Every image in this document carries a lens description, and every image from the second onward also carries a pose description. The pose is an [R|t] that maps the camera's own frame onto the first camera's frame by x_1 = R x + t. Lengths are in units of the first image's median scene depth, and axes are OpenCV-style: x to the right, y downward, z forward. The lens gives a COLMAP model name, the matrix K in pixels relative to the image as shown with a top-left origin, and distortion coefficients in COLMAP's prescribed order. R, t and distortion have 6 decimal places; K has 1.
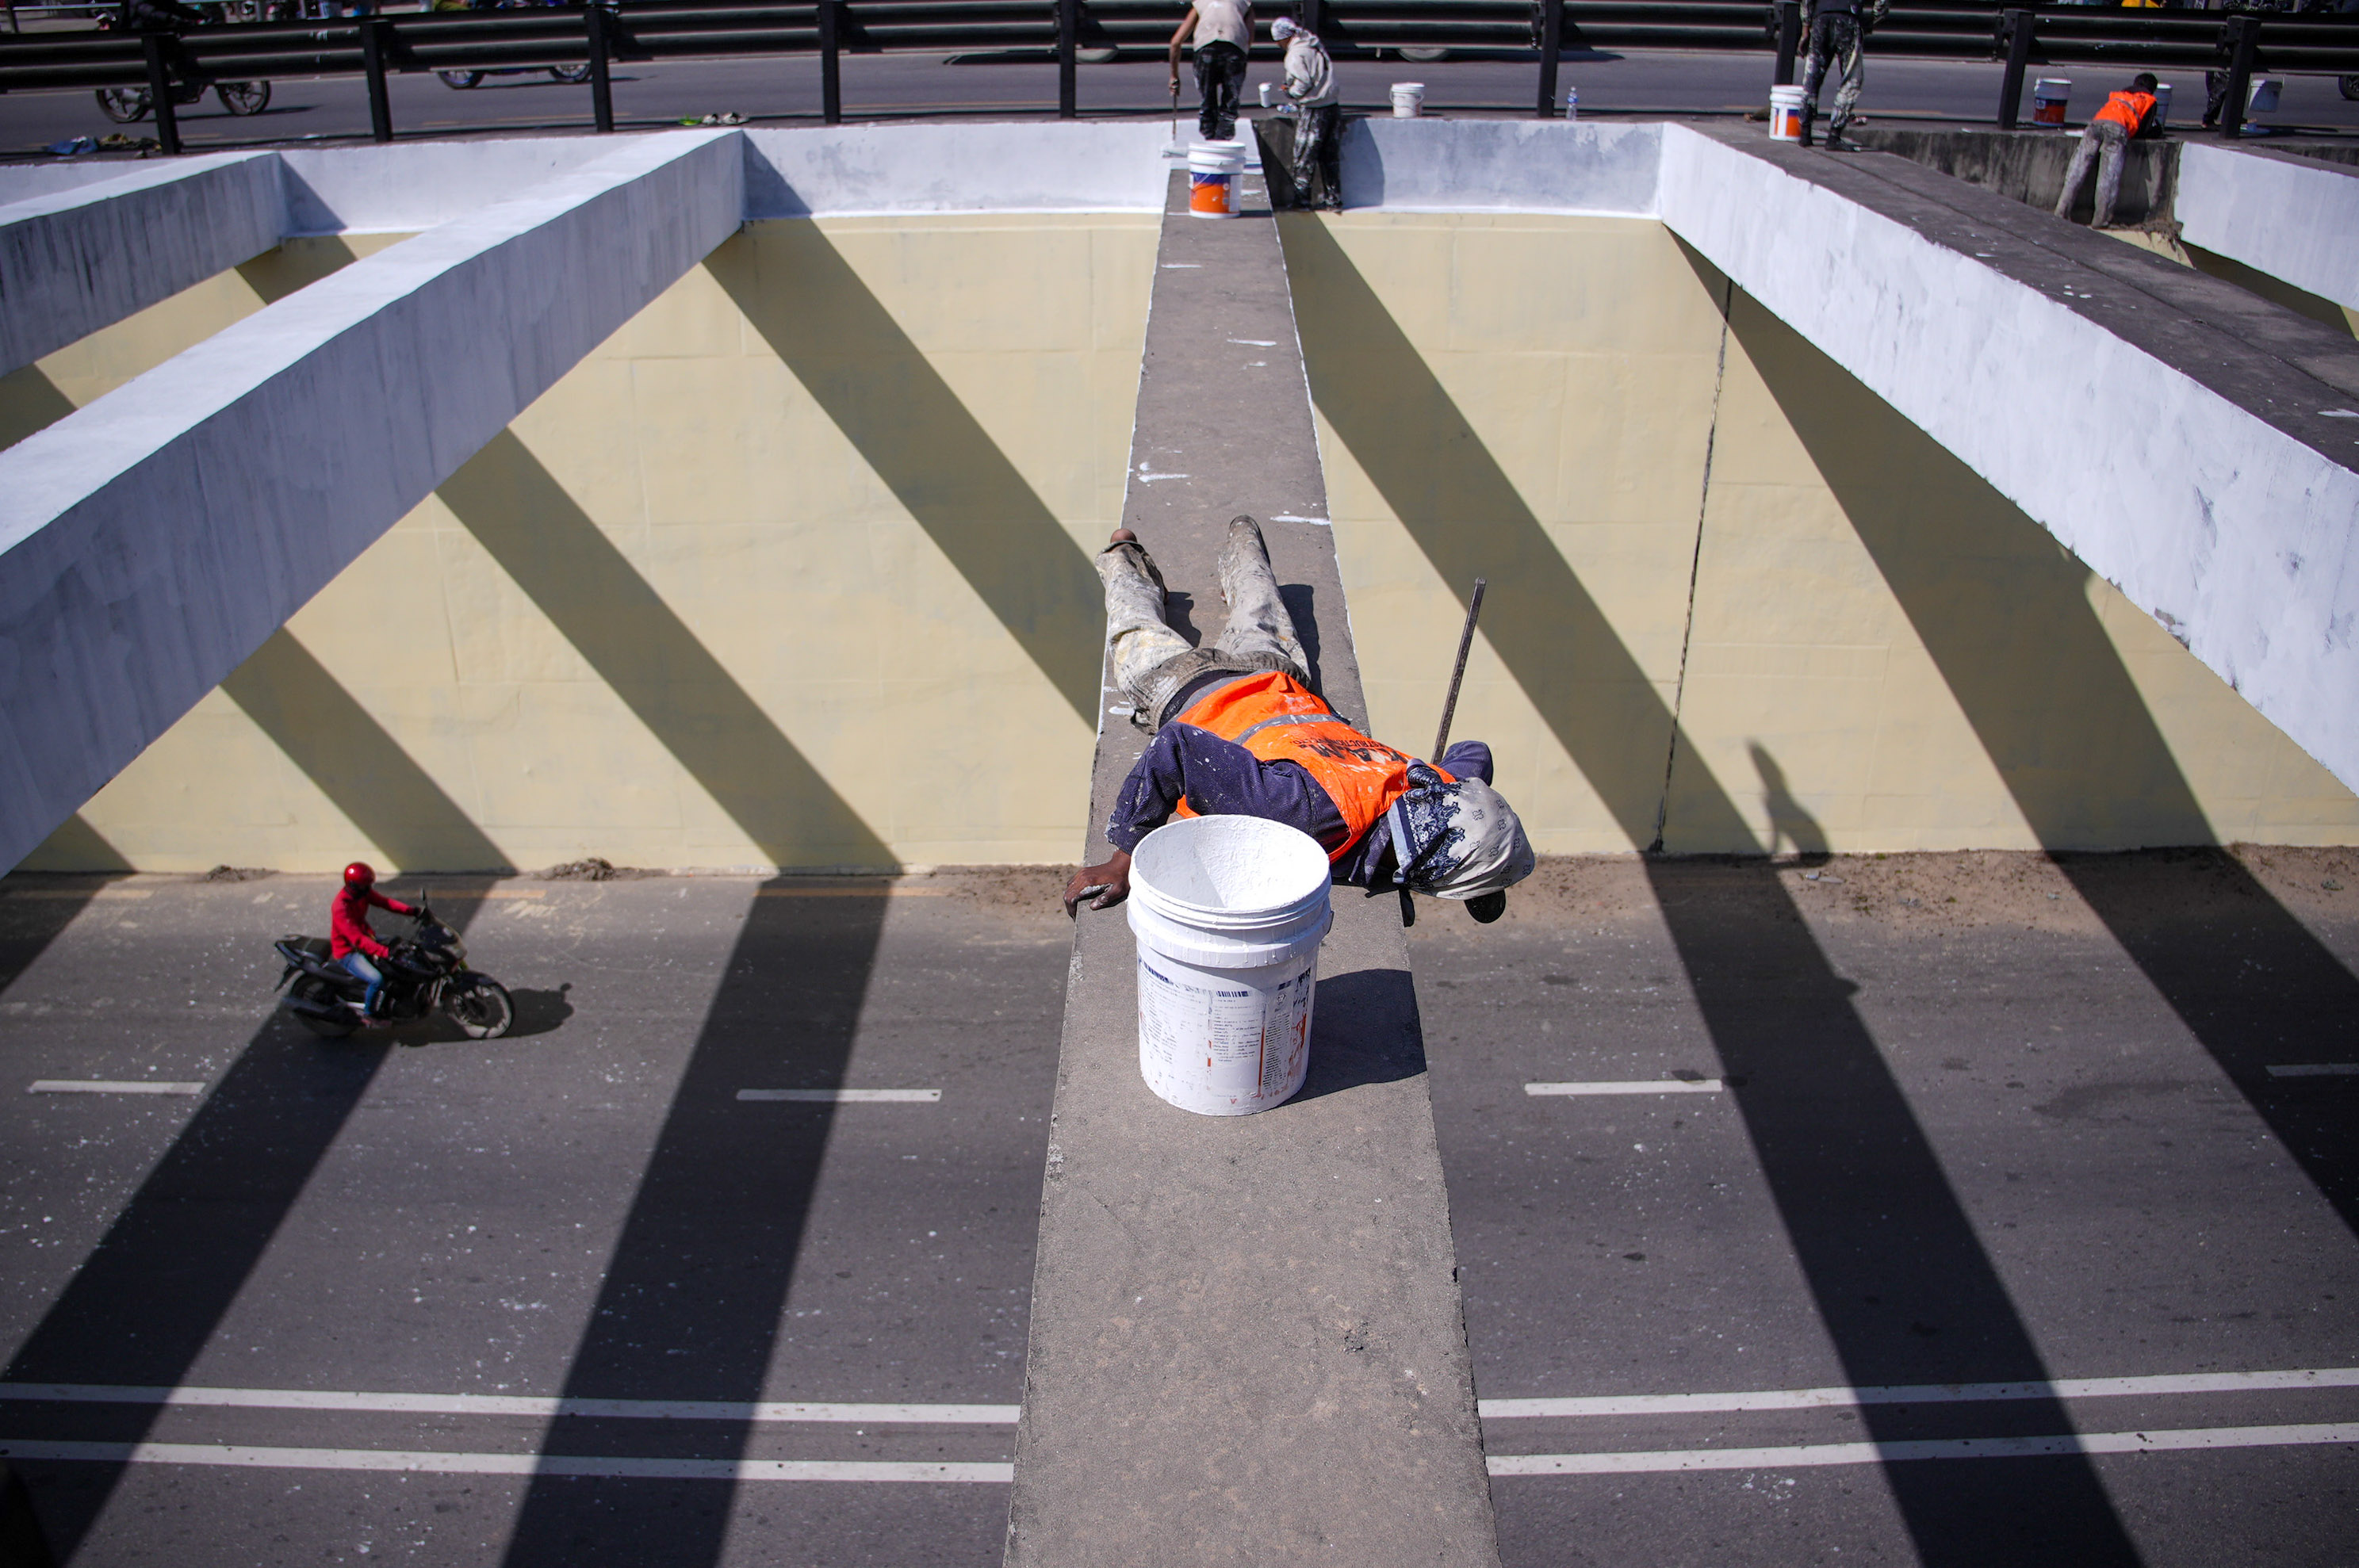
lens RADIAL K [[1976.8, 0, 1171.8], [0, 1976.8, 848.6], [0, 0, 1]] dist [-0.198608, 0.127510]
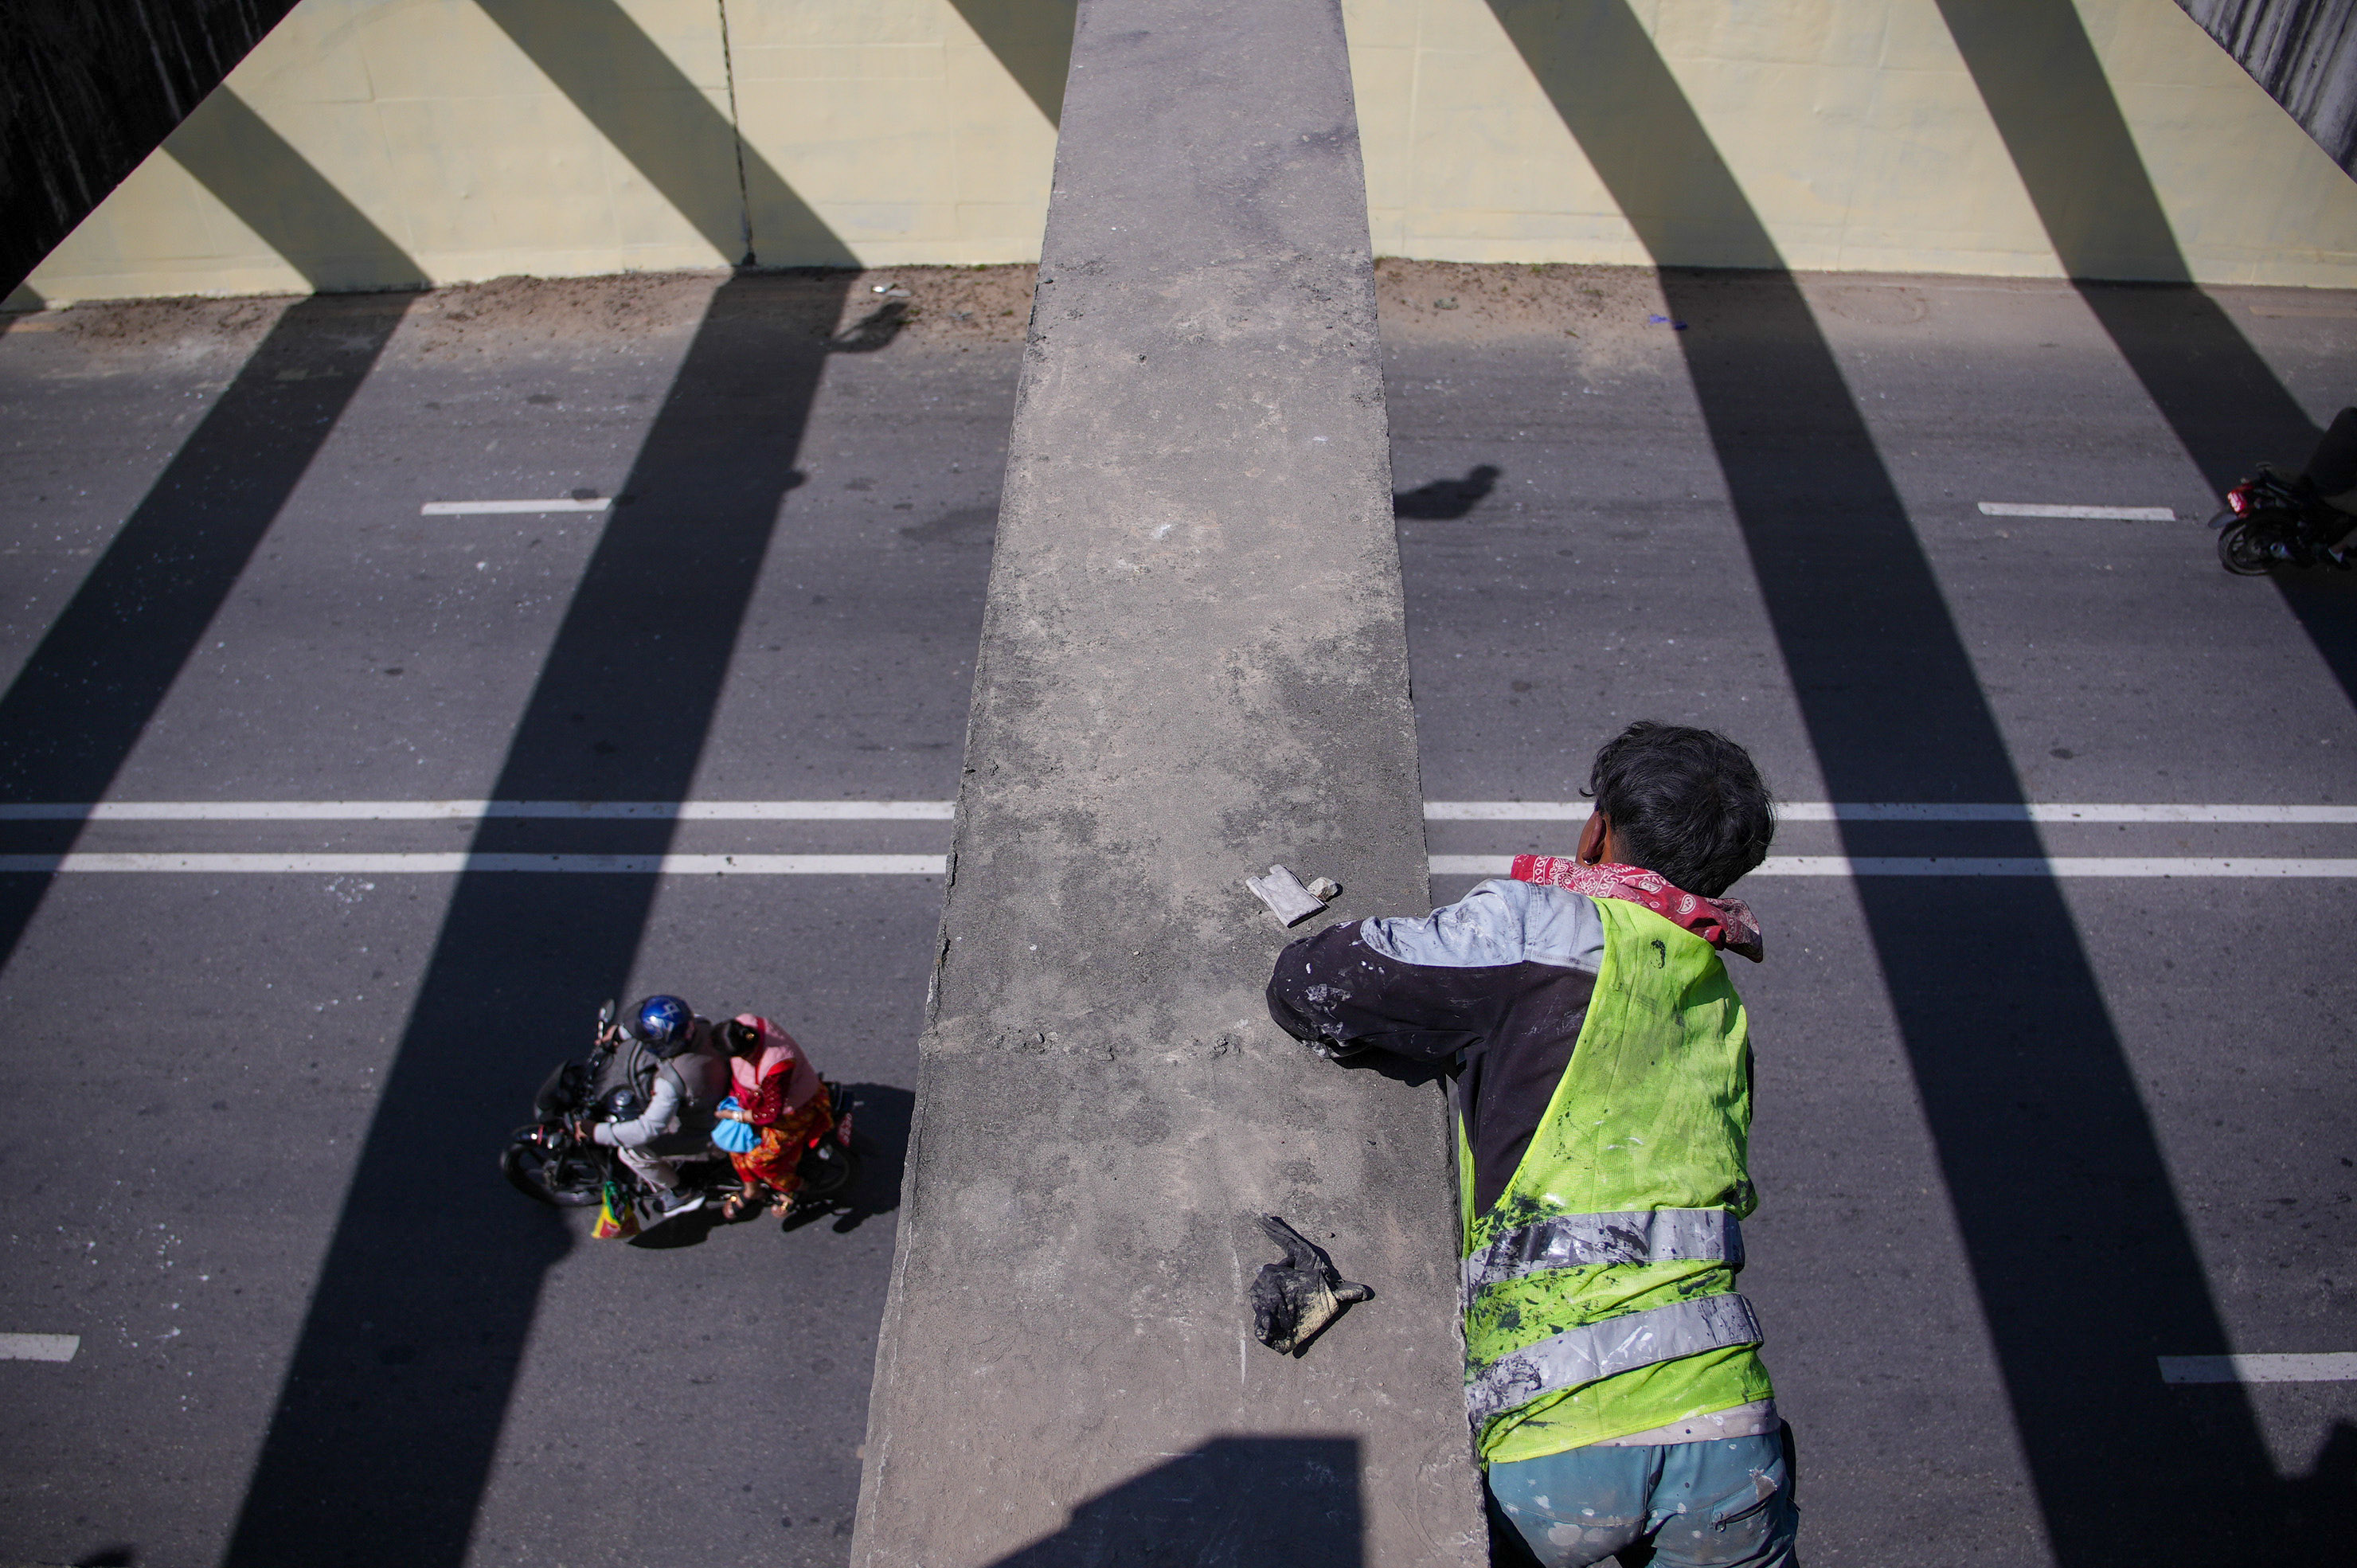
lens RADIAL K [[1928.5, 0, 1178.6], [0, 1928.5, 856.9], [0, 0, 1]] dist [-0.138499, 0.005921]
pose [[0.999943, 0.008207, -0.006804, 0.255903], [-0.005769, 0.953271, 0.302060, -0.001586], [0.008965, -0.302004, 0.953265, 0.000571]]
